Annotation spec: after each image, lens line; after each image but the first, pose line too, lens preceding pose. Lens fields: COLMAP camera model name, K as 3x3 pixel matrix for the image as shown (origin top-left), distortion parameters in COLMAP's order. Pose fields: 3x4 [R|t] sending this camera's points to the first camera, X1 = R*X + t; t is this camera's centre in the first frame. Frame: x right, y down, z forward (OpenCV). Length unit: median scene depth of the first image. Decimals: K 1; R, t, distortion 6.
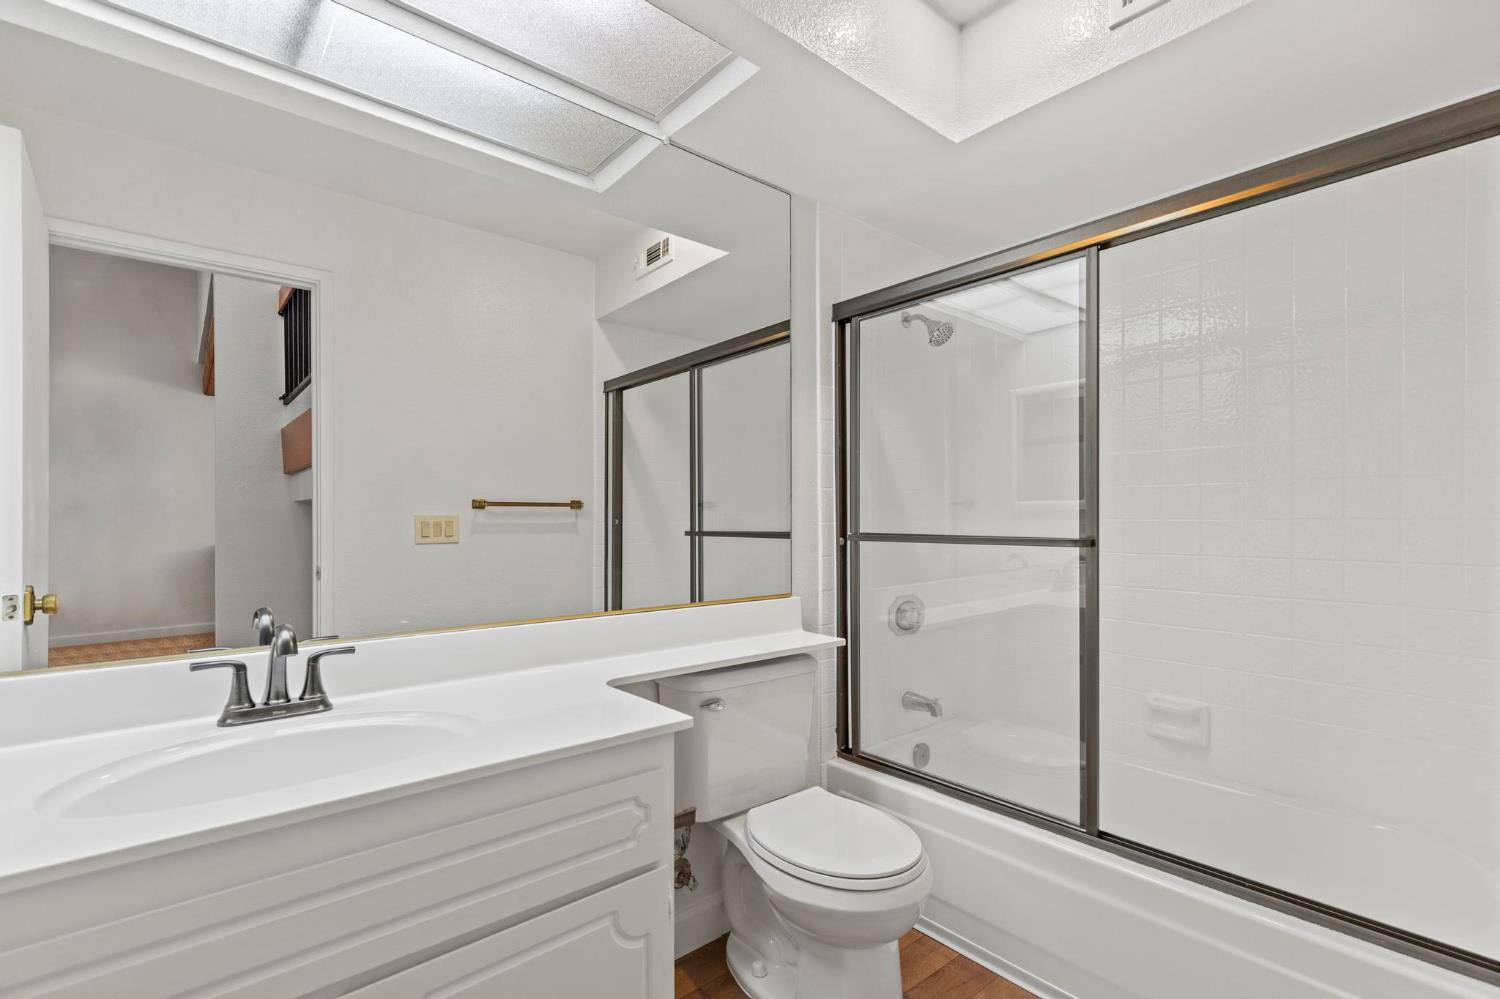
lens RADIAL K [[682.5, 0, 745.0], [0, 682.5, 504.0], [0, 0, 1]] dist [0.007666, -0.001561]
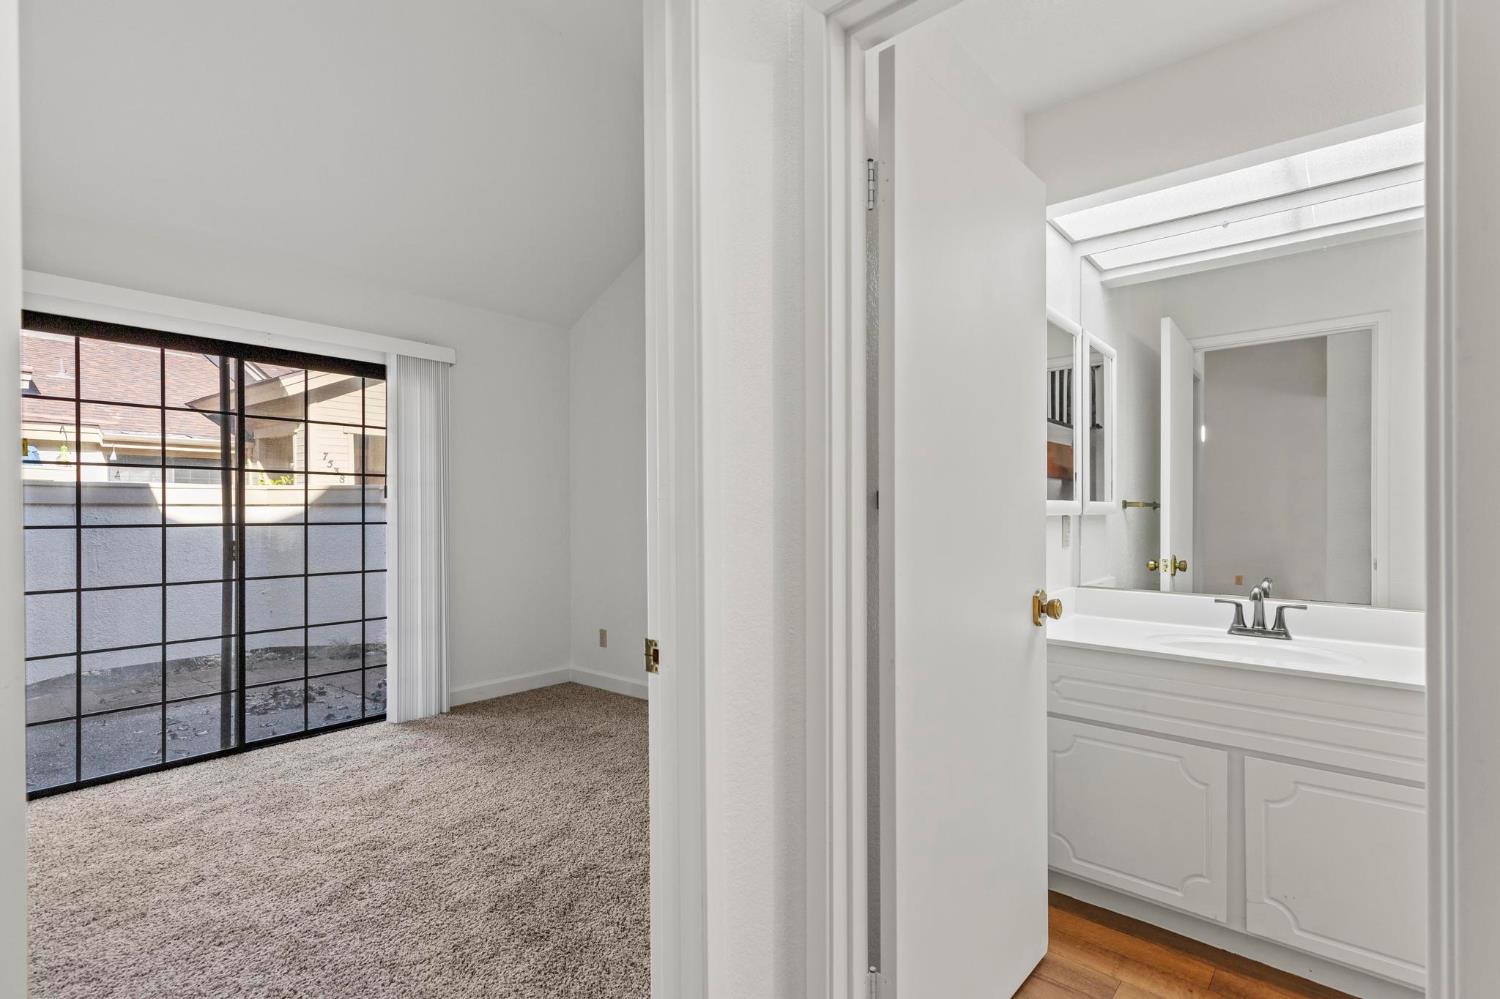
lens RADIAL K [[682.5, 0, 745.7], [0, 682.5, 505.8], [0, 0, 1]] dist [0.007666, -0.001561]
pose [[0.143605, 0.002551, -0.989632, 0.916851], [0.022166, 0.999738, 0.005793, -0.075480], [0.989387, -0.022769, 0.143510, -0.598551]]
